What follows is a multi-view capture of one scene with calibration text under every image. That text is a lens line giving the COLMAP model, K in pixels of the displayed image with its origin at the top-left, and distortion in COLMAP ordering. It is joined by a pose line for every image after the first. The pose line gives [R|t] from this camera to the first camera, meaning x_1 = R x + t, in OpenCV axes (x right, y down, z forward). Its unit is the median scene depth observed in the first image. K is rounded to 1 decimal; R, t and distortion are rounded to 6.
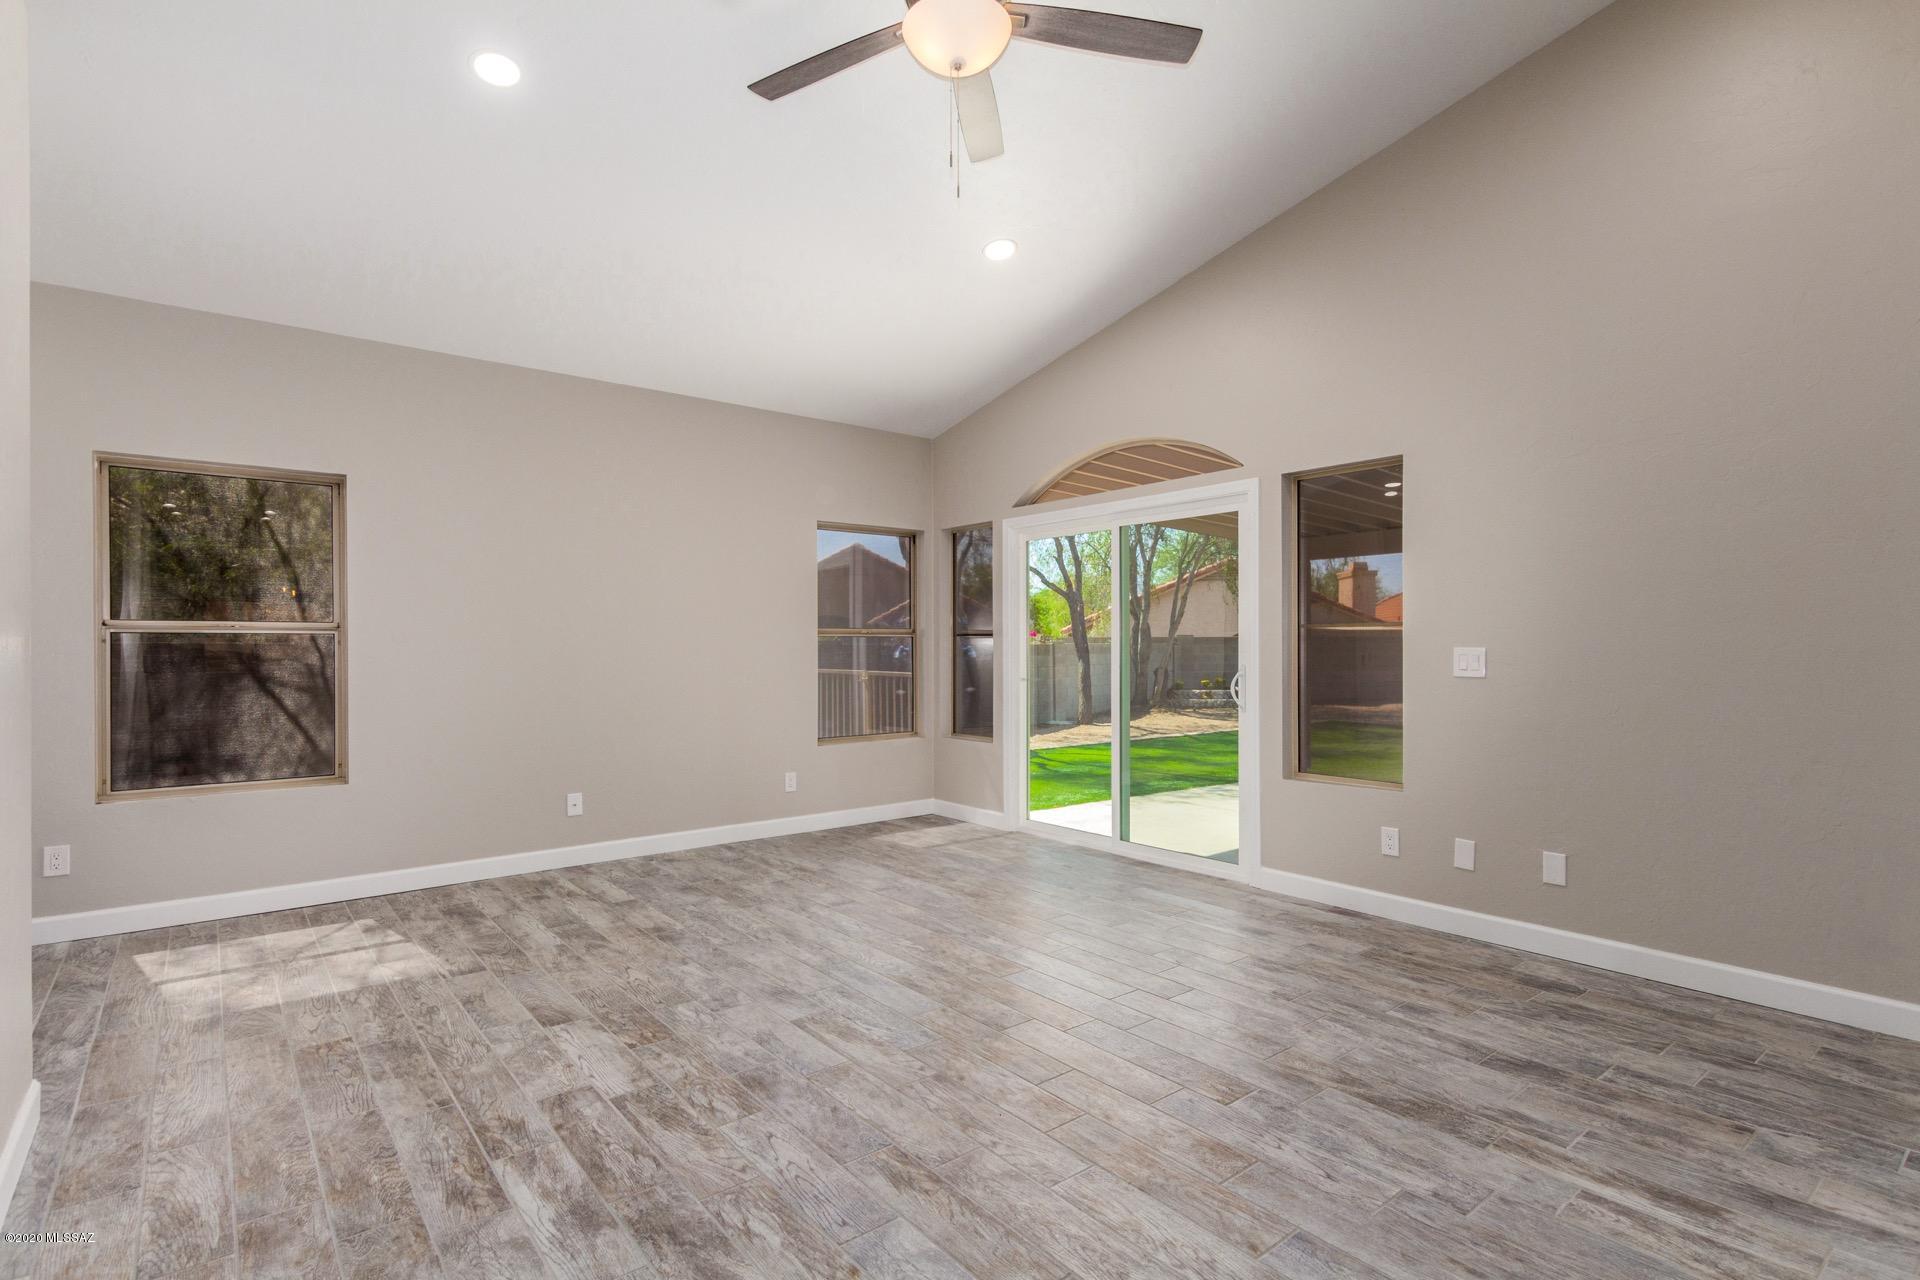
lens RADIAL K [[932.1, 0, 968.6], [0, 932.1, 636.4], [0, 0, 1]] dist [0.016487, -0.005140]
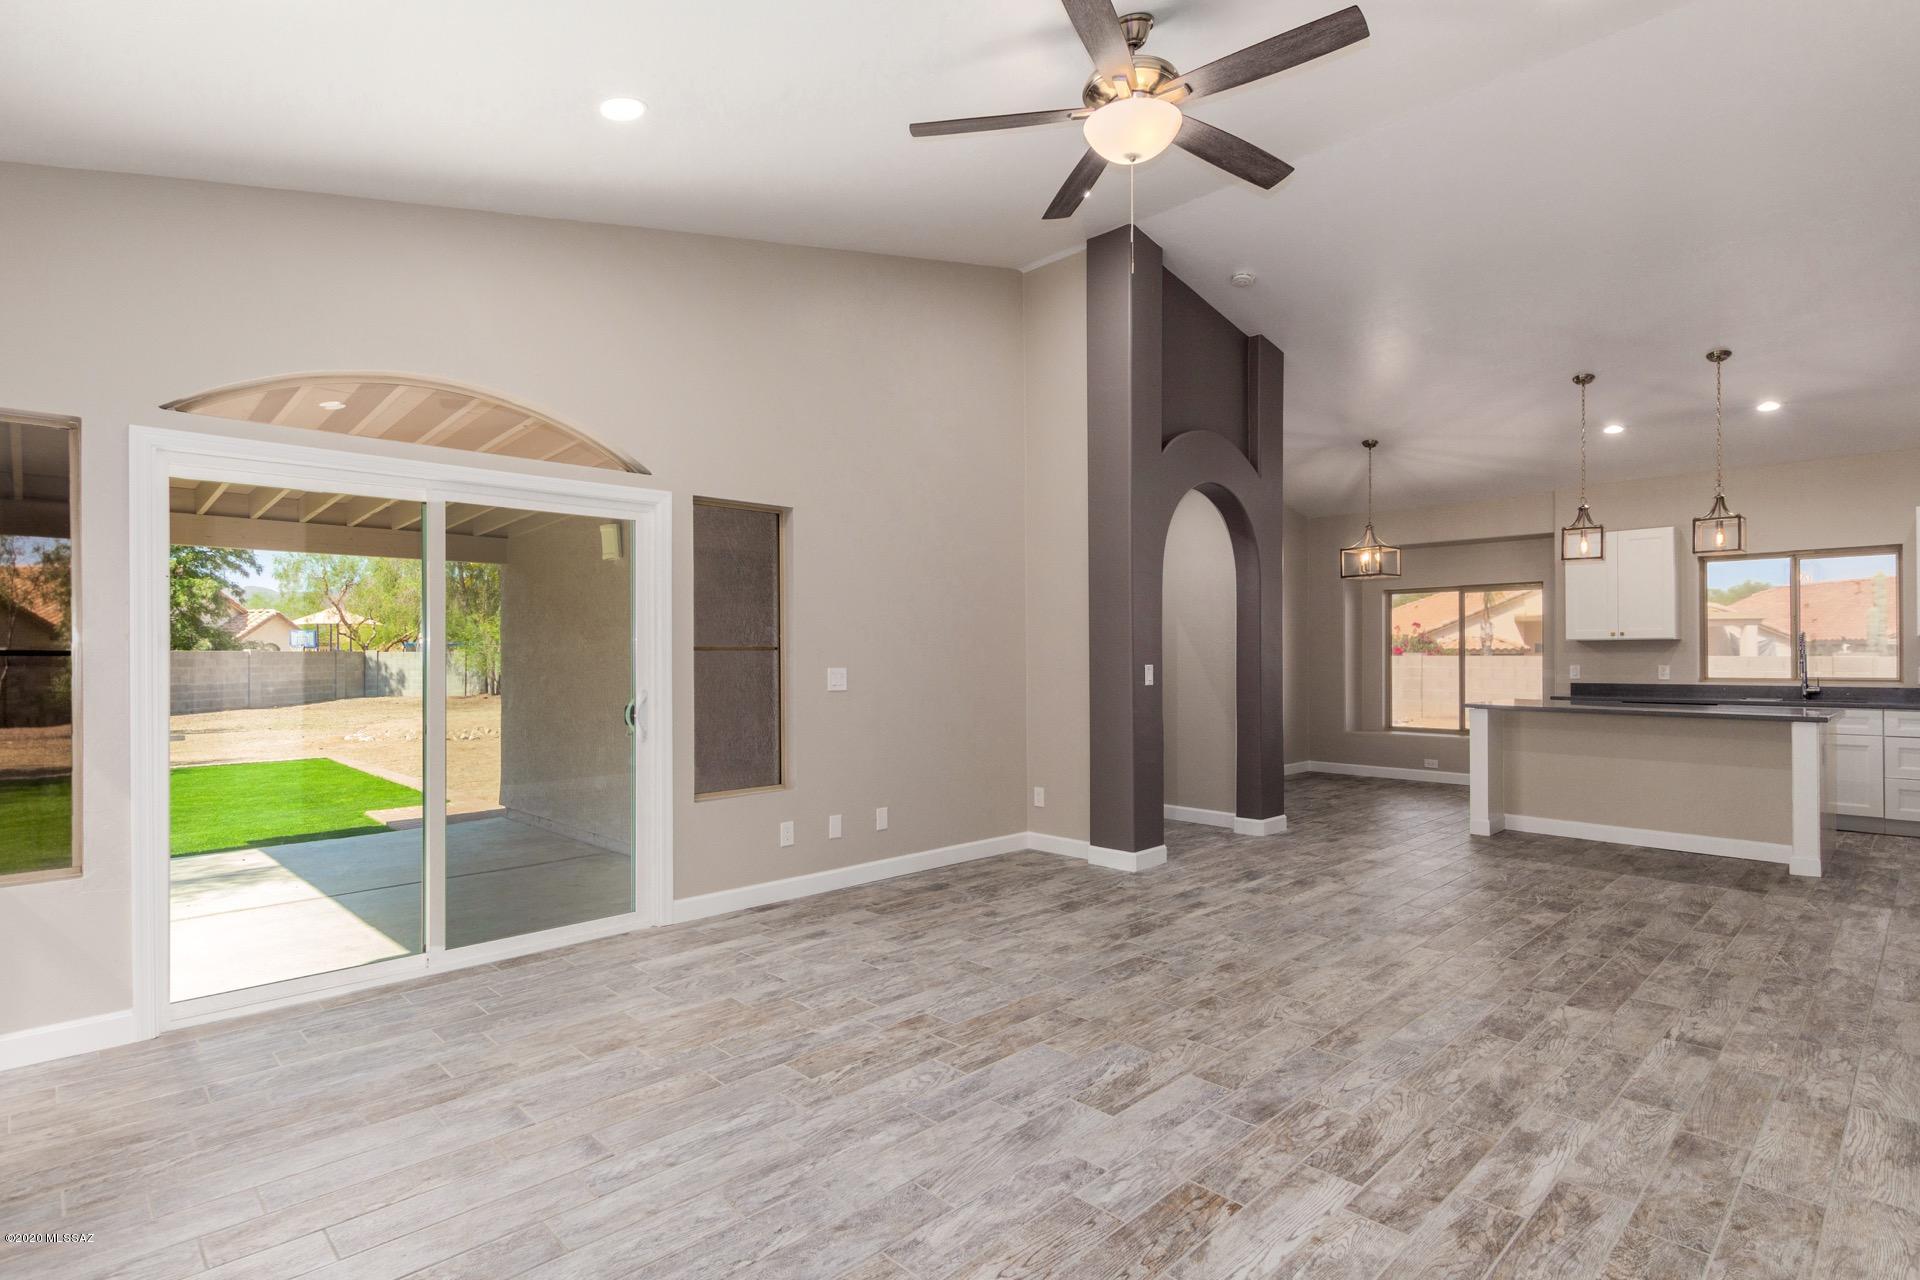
lens RADIAL K [[932.1, 0, 971.5], [0, 932.1, 663.8], [0, 0, 1]] dist [0.016487, -0.005140]
pose [[-0.081729, -0.007383, 0.996627, -1.108229], [-0.006125, 0.999957, 0.006905, -0.009811], [-0.996636, -0.005540, -0.081771, 1.287914]]
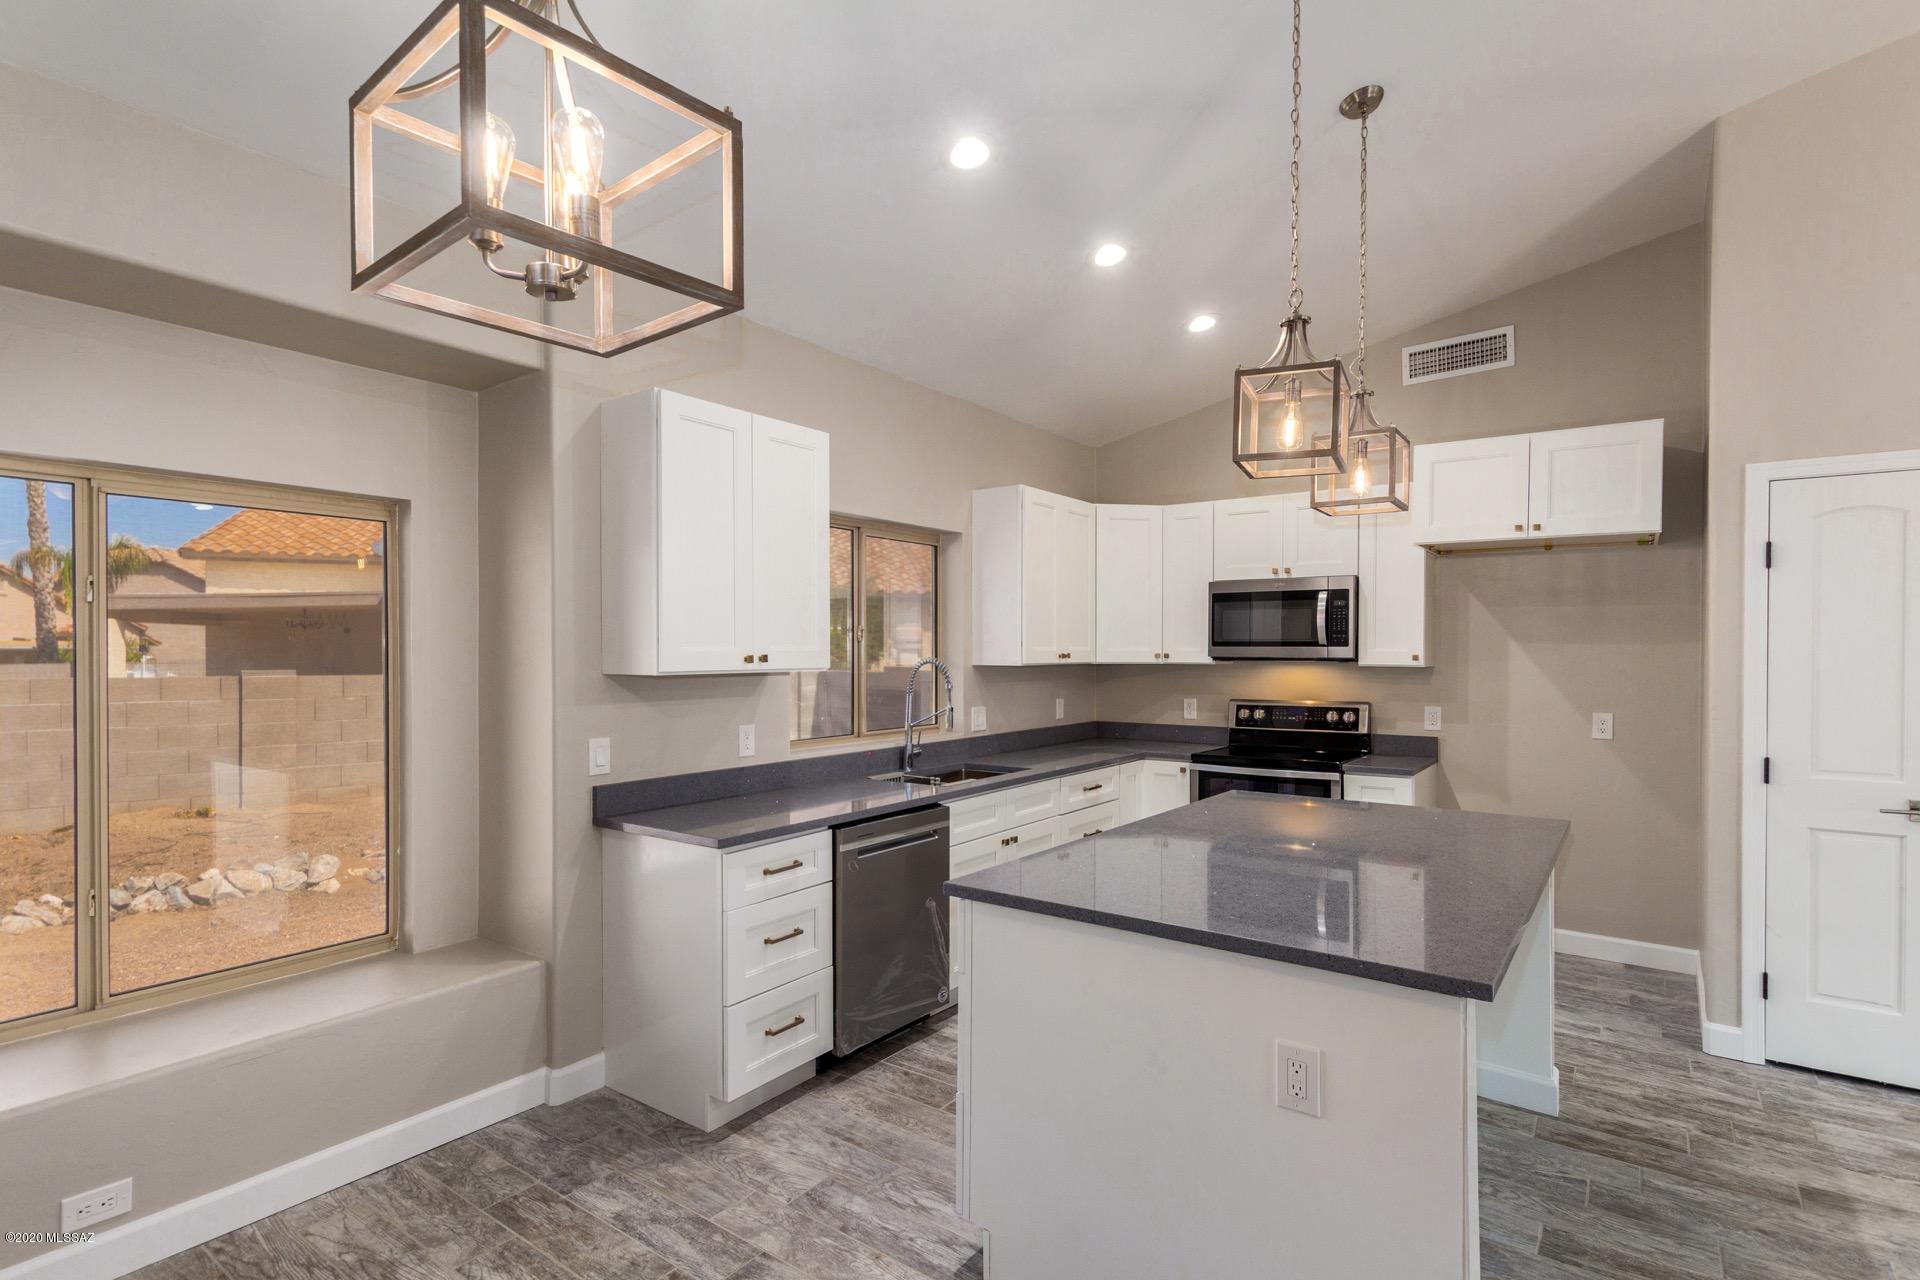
lens RADIAL K [[932.1, 0, 960.5], [0, 932.1, 652.7], [0, 0, 1]] dist [0.016487, -0.005140]
pose [[-0.968759, 0.001382, -0.248000, 1.567936], [0.003250, 0.999969, -0.007125, -0.089150], [0.247983, -0.007708, -0.968734, 0.323909]]
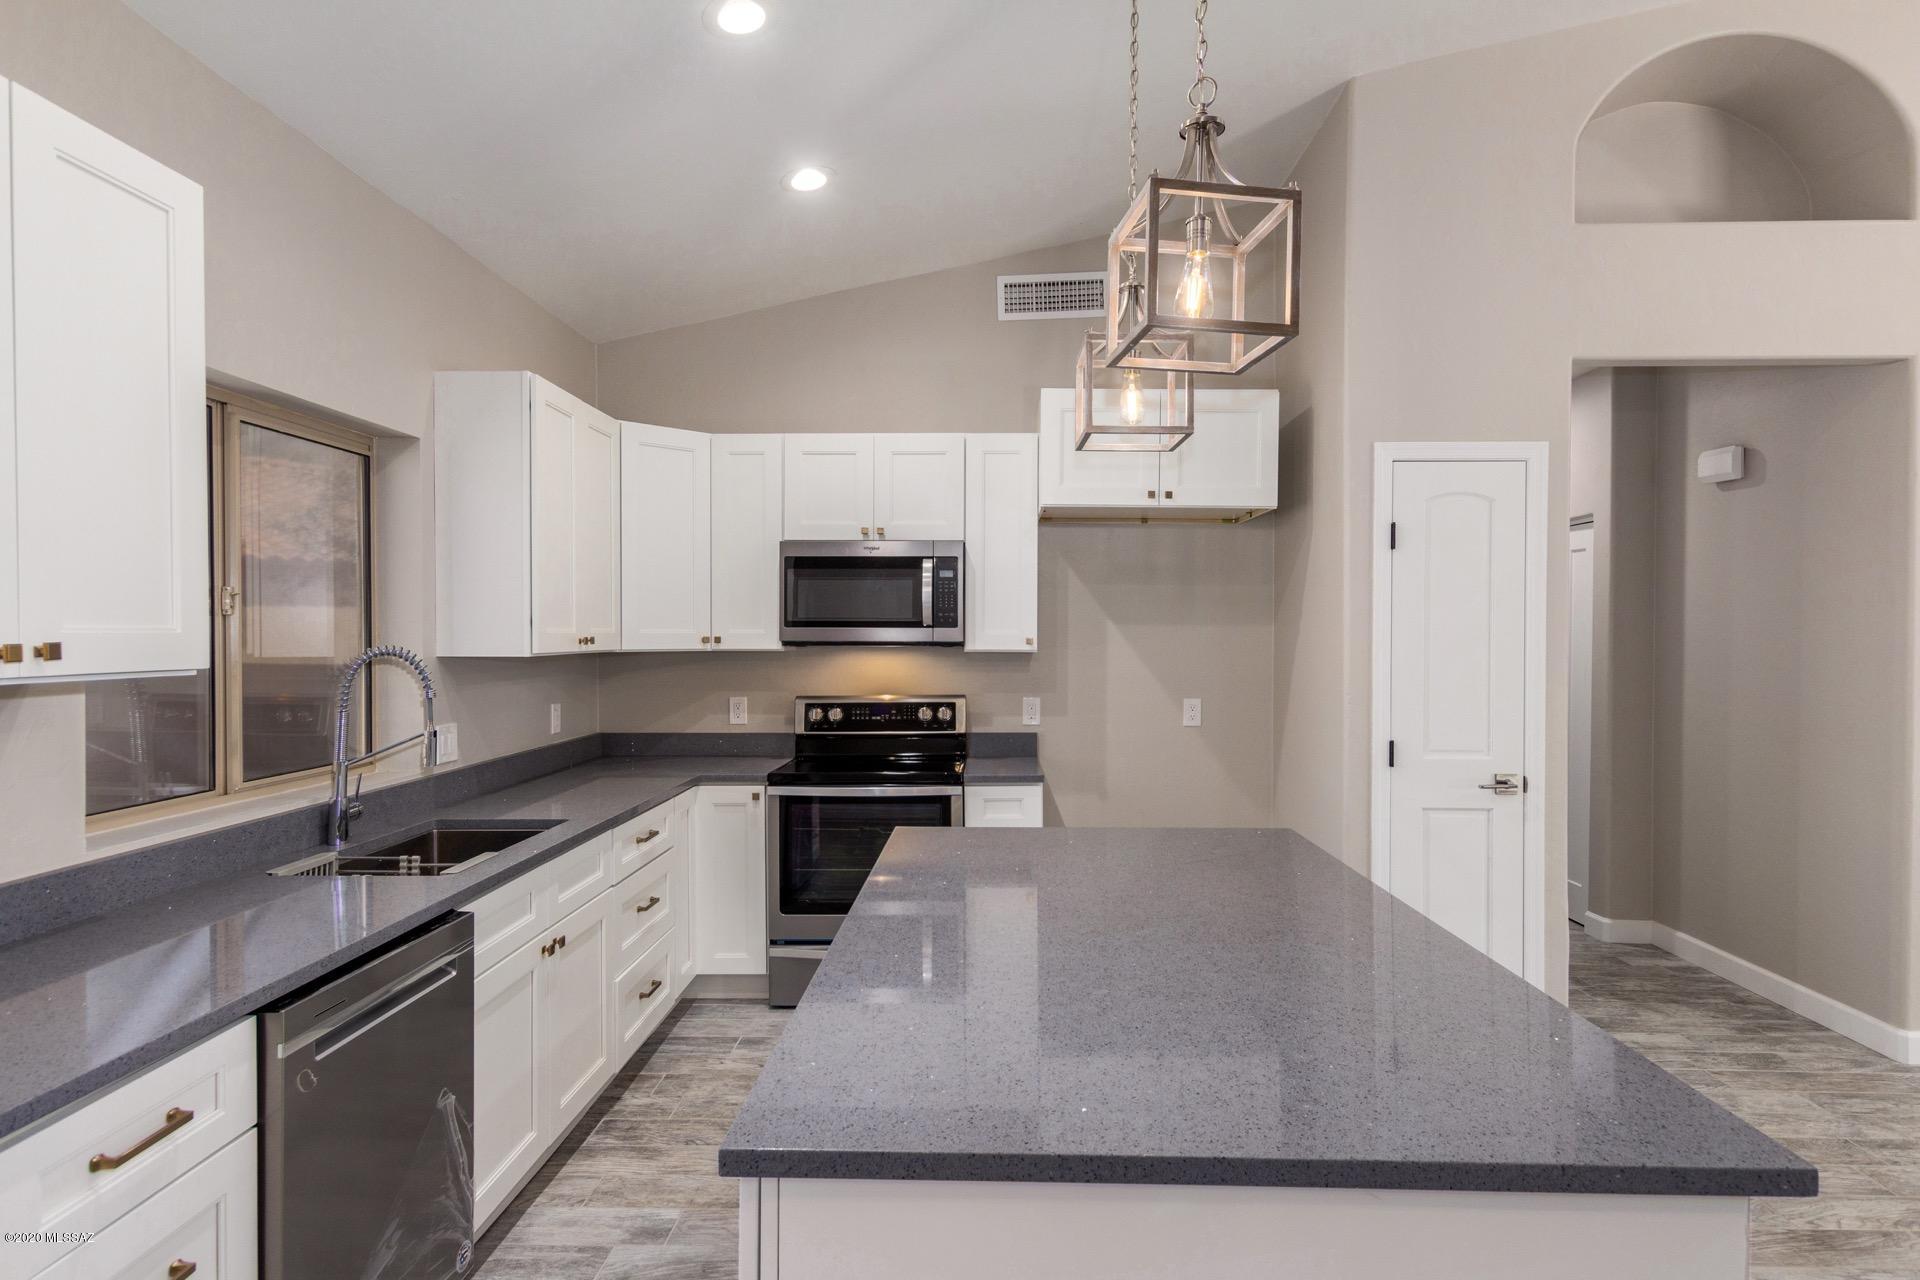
lens RADIAL K [[1047.1, 0, 962.4], [0, 1047.1, 639.8], [0, 0, 1]] dist [0.008858, 0.003377]
pose [[-0.659736, 0.006274, -0.751471, 1.621284], [0.007940, 0.999968, 0.001378, -0.094271], [0.751455, -0.005058, -0.659765, -0.109980]]
